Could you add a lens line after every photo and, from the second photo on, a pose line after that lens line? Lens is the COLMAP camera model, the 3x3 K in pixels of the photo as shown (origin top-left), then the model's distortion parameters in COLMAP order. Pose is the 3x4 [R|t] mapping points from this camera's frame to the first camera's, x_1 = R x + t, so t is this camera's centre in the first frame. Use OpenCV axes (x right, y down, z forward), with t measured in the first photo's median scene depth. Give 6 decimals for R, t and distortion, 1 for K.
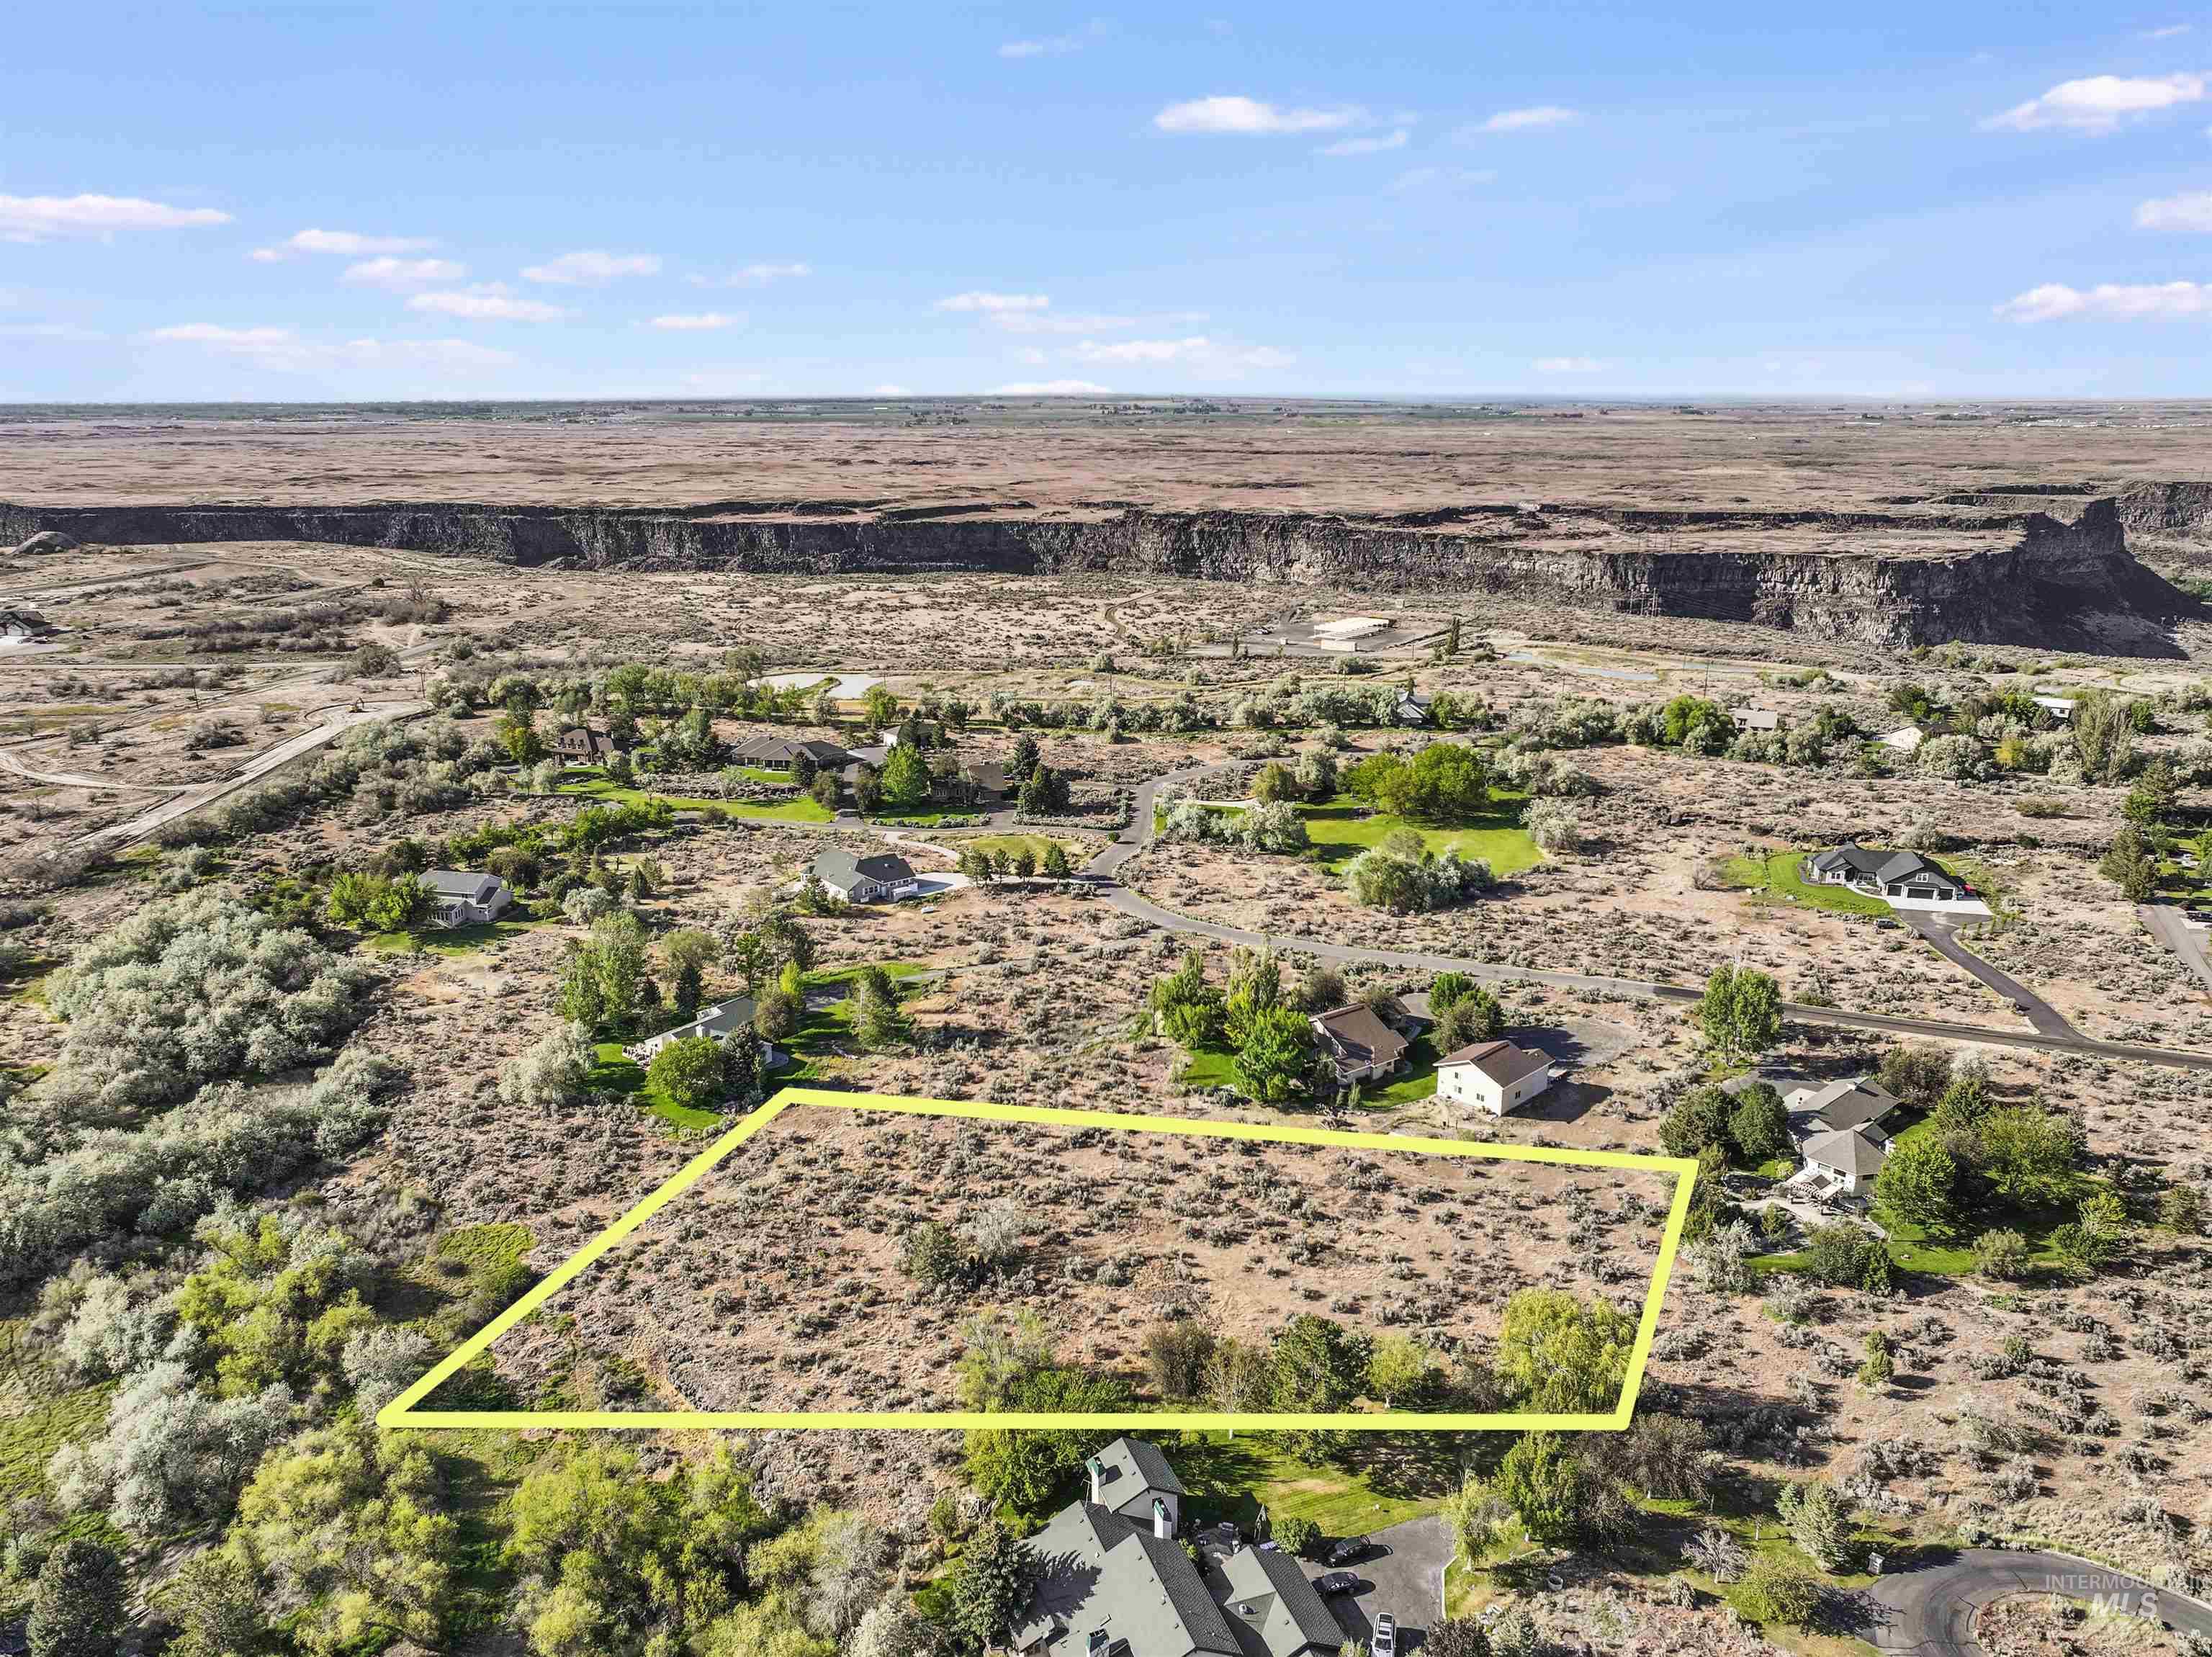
lens RADIAL K [[1548.0, 0, 1116.7], [0, 1548.0, 830.6], [0, 0, 1]] dist [0.003355, 0.005690]
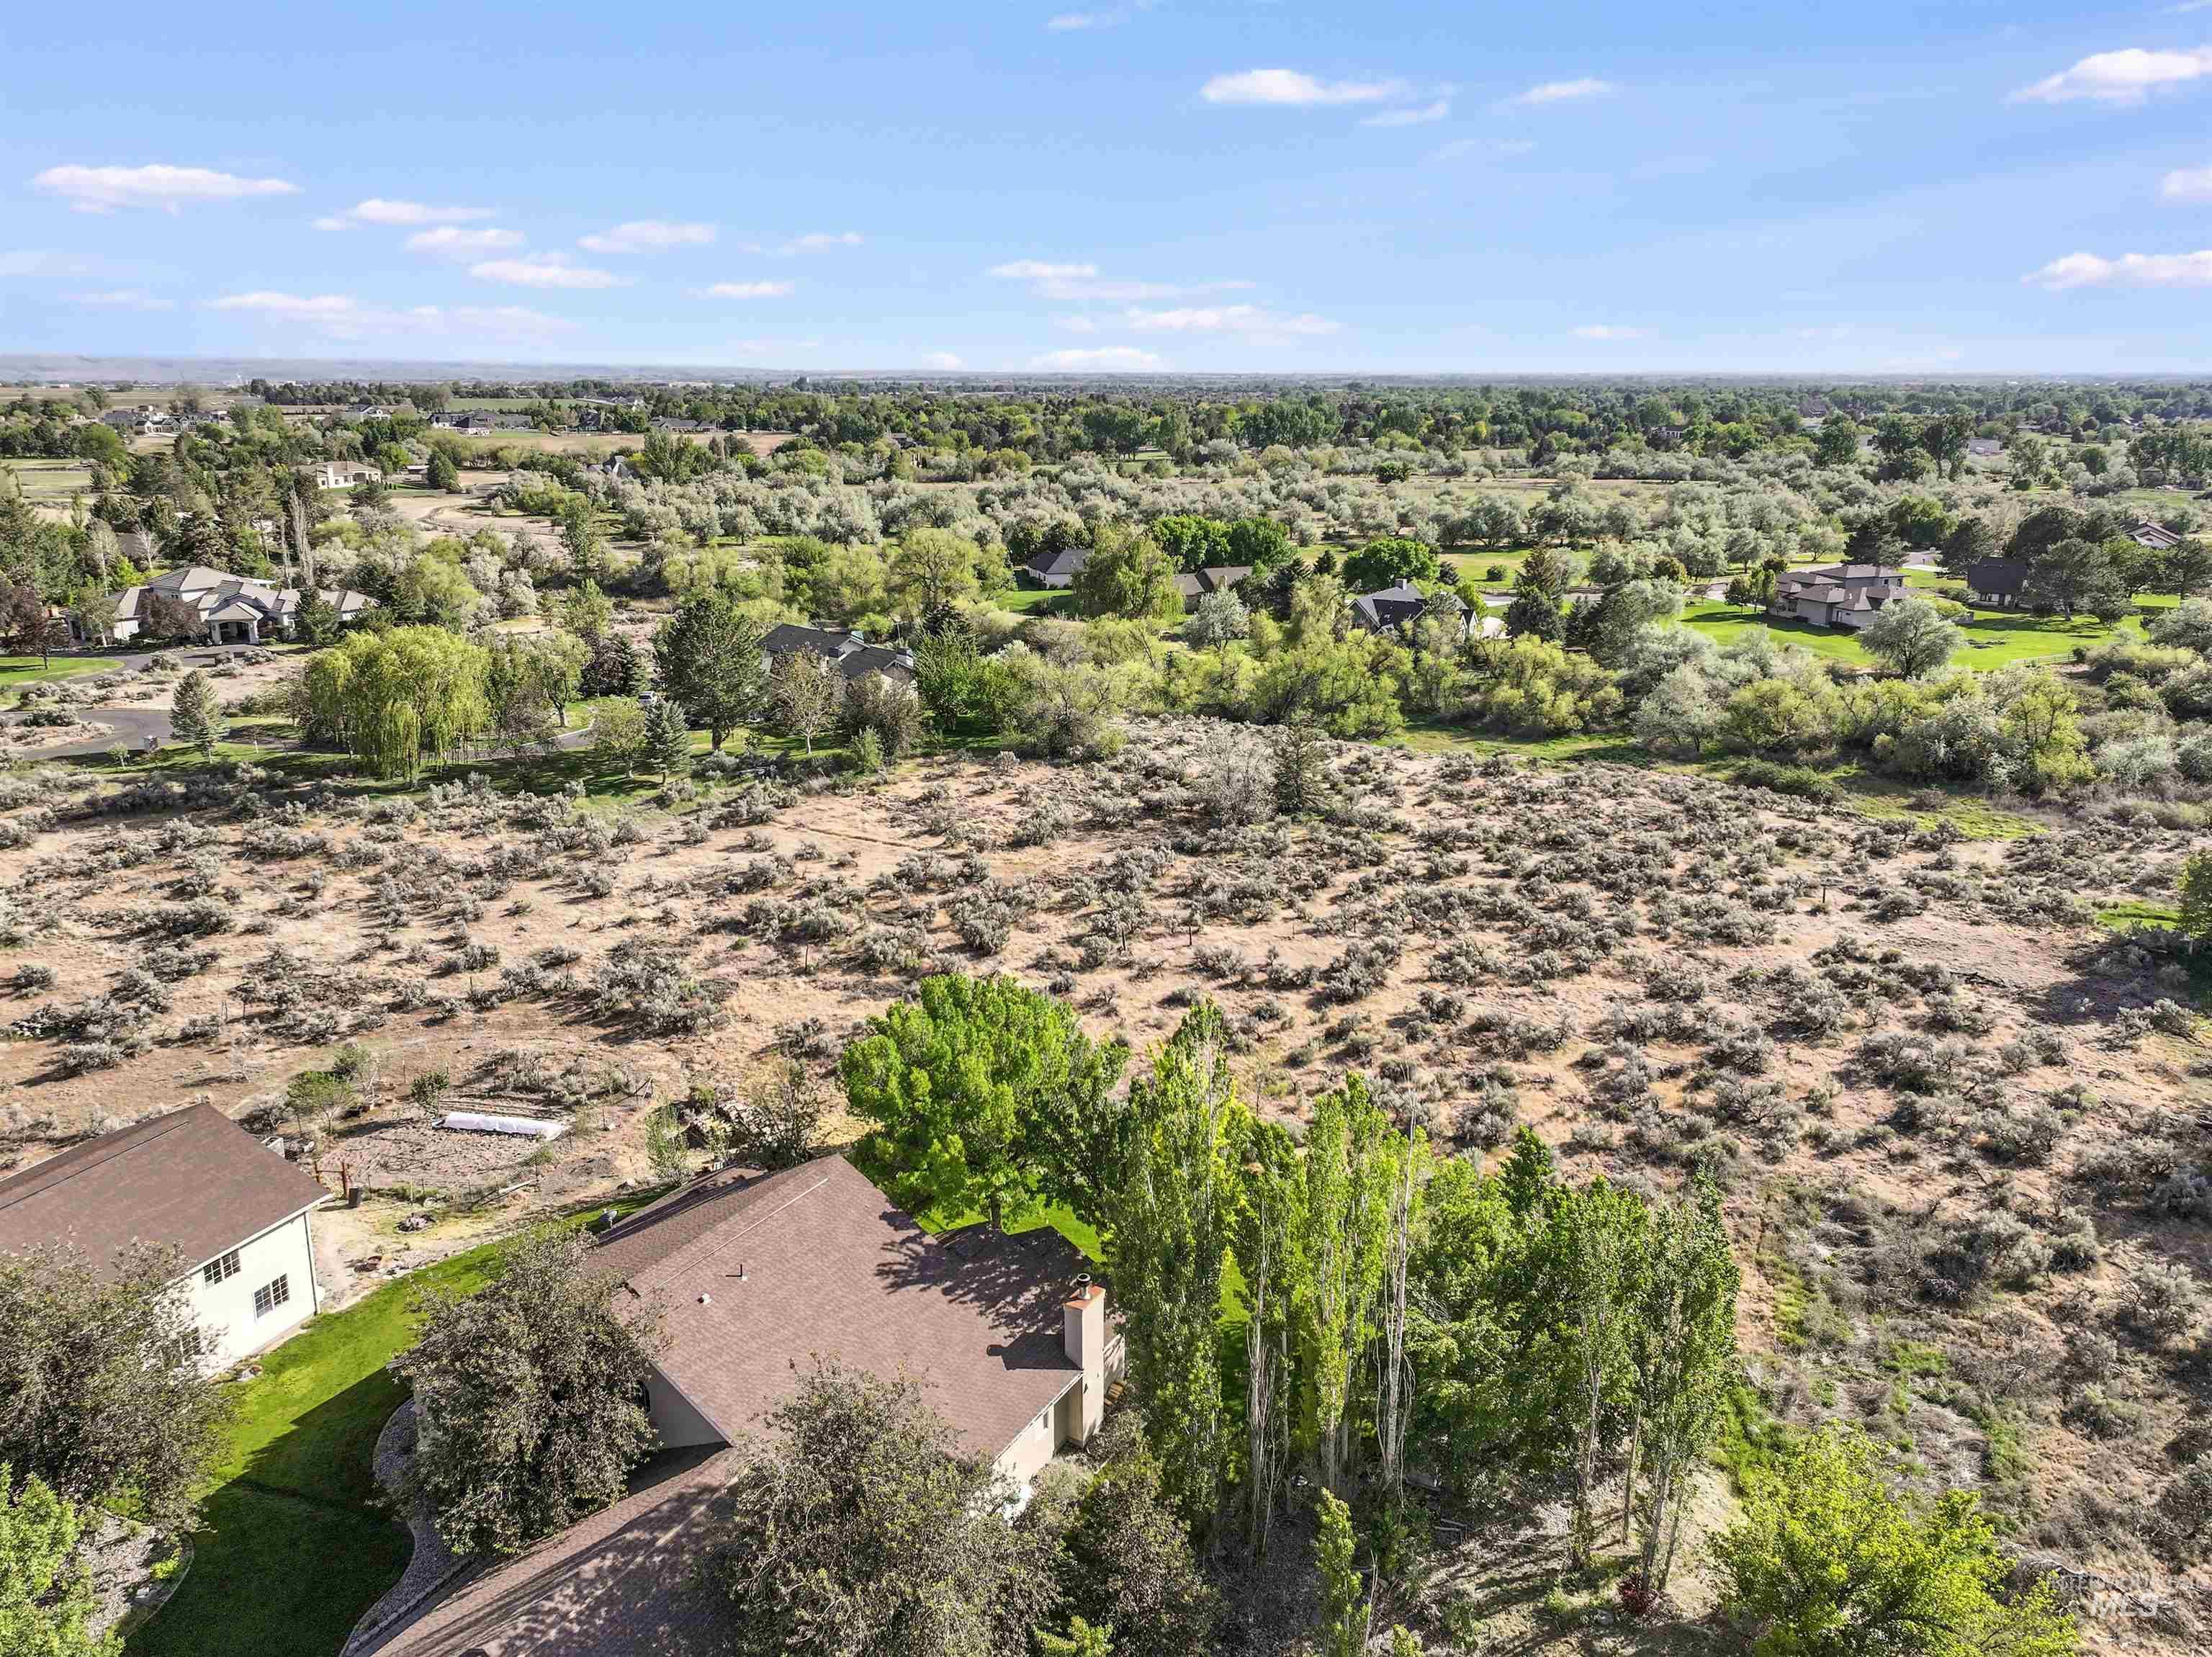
lens RADIAL K [[1575.0, 0, 1100.0], [0, 1575.0, 777.6], [0, 0, 1]] dist [0.000189, 0.000006]
pose [[-0.922030, 0.090993, -0.376271, 0.066421], [-0.105553, 0.876060, 0.470507, -0.013085], [0.372449, 0.473538, -0.798150, 0.446478]]
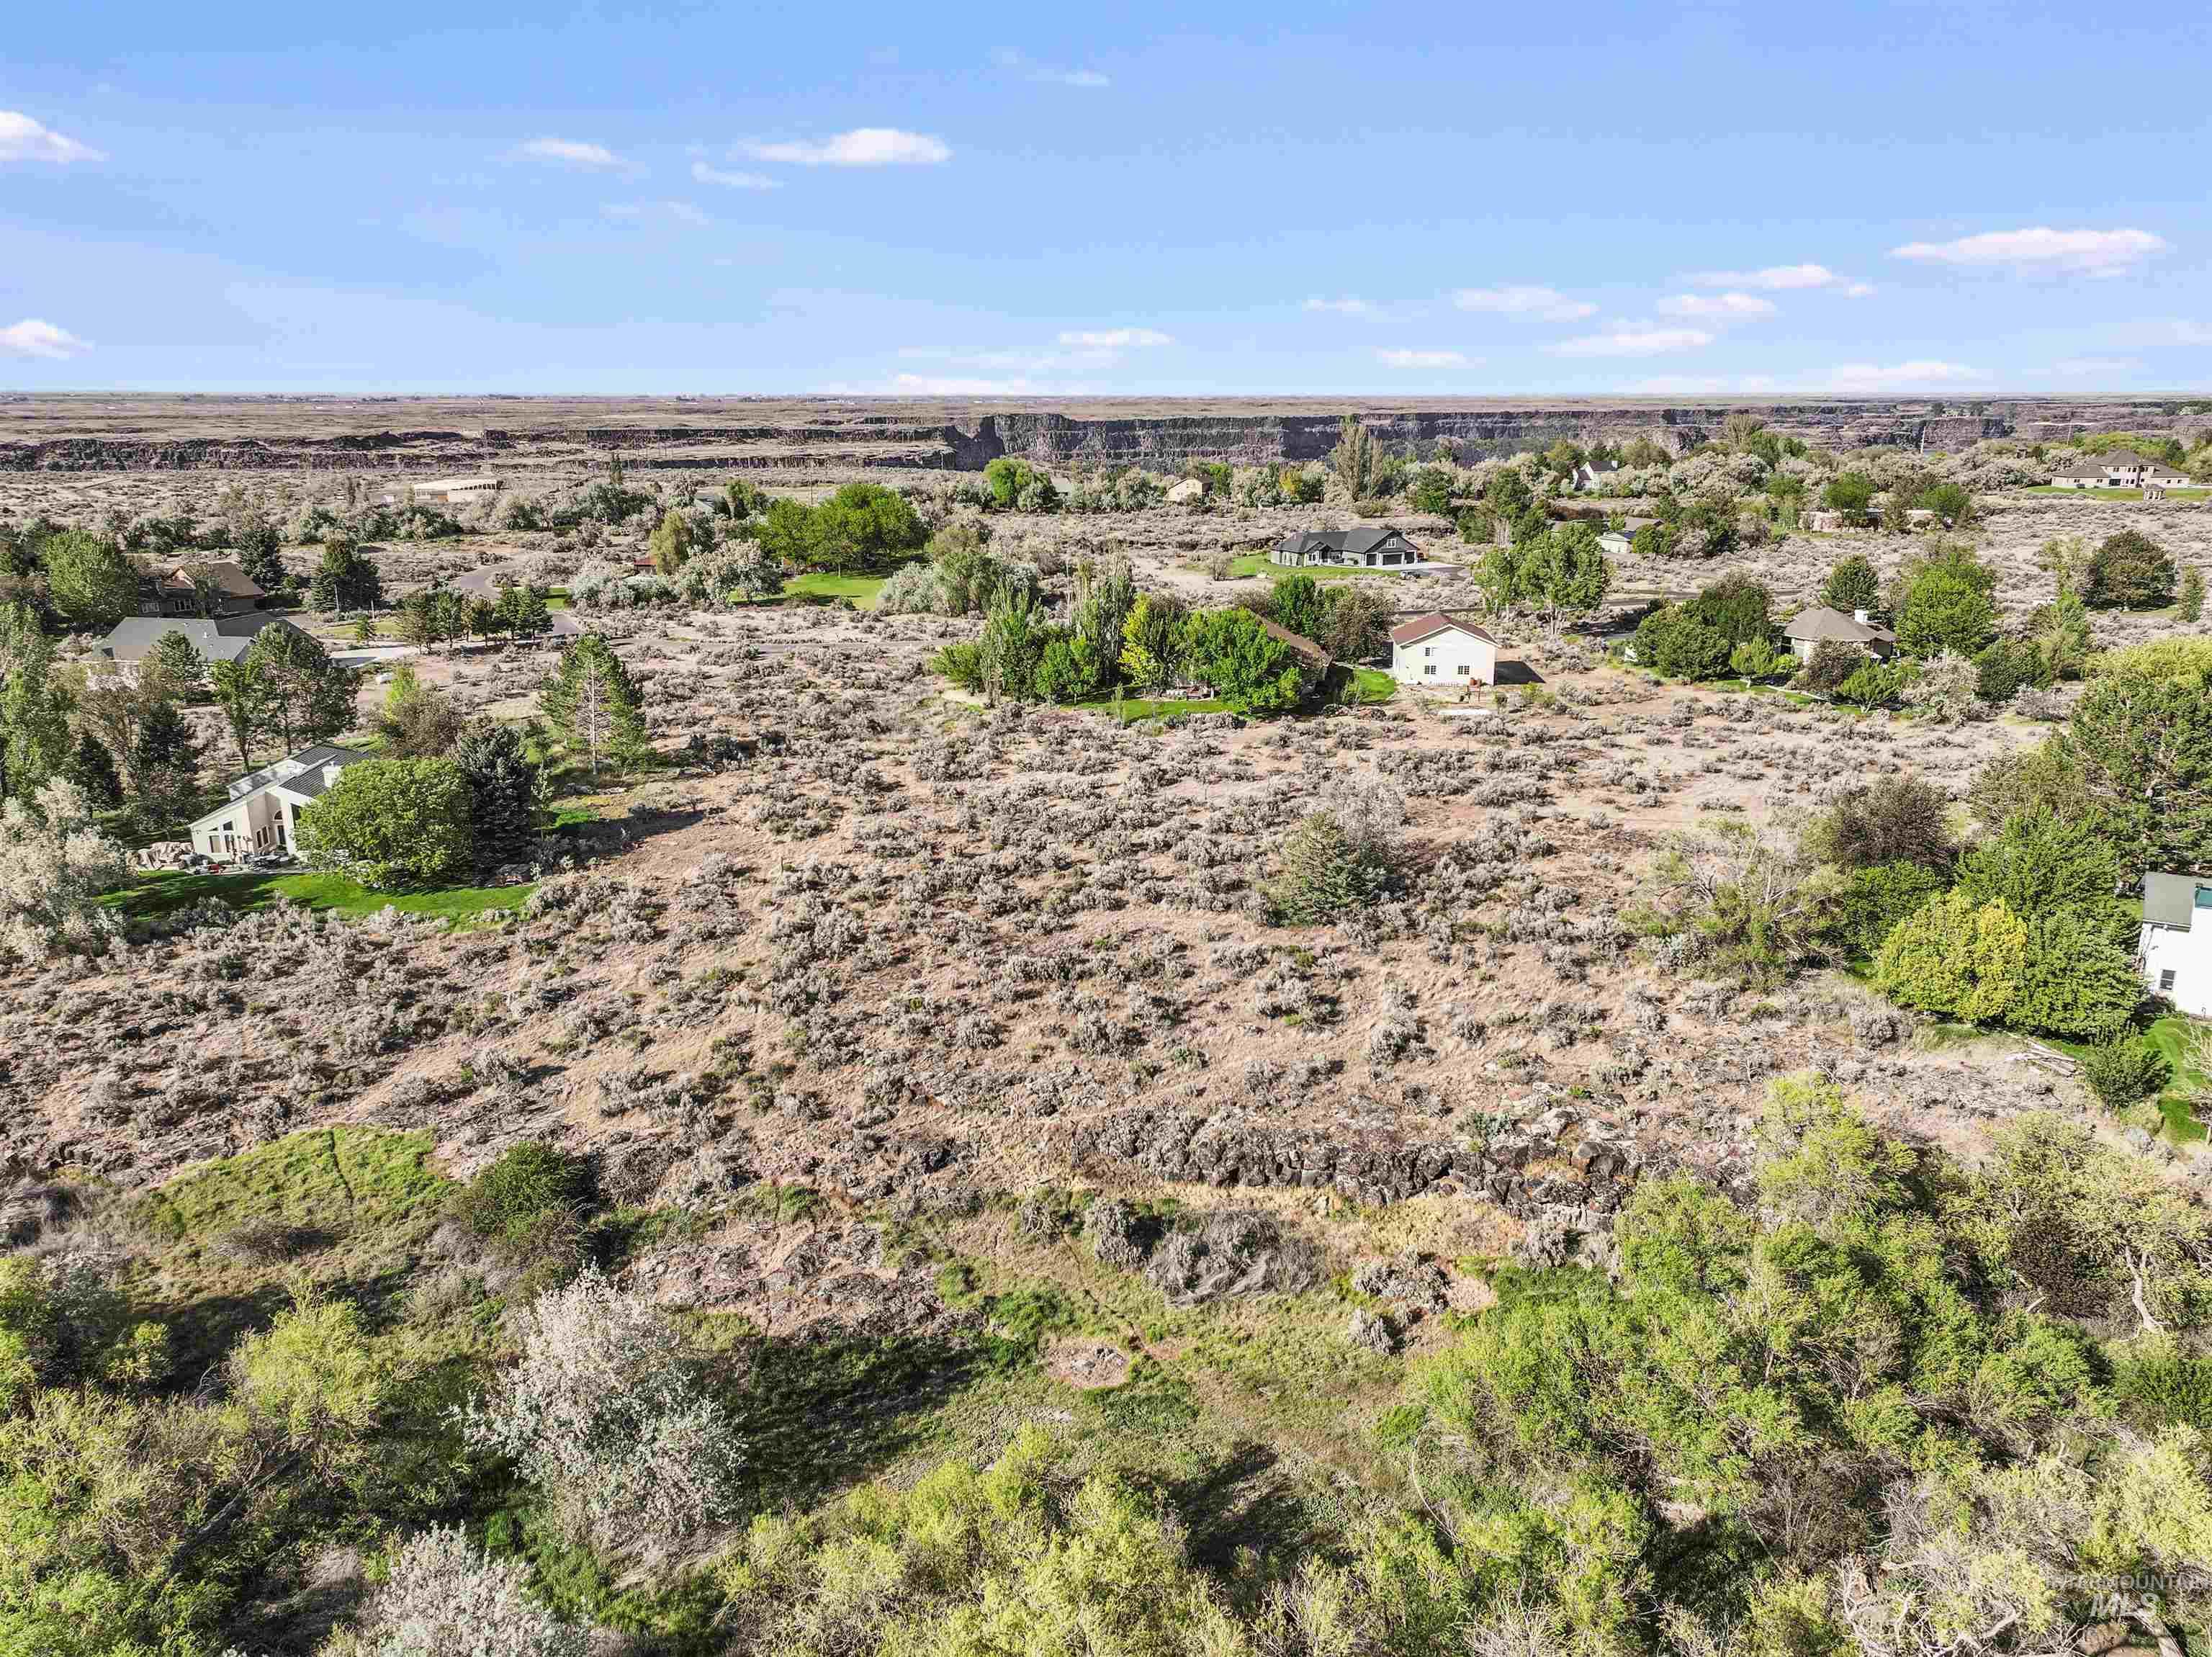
lens RADIAL K [[1548.0, 0, 1116.7], [0, 1548.0, 830.6], [0, 0, 1]] dist [0.003355, 0.005690]
pose [[0.753166, -0.179303, 0.632923, -0.152334], [0.178501, 0.981743, 0.065709, 0.061090], [-0.633149, 0.063487, 0.771422, 0.181290]]
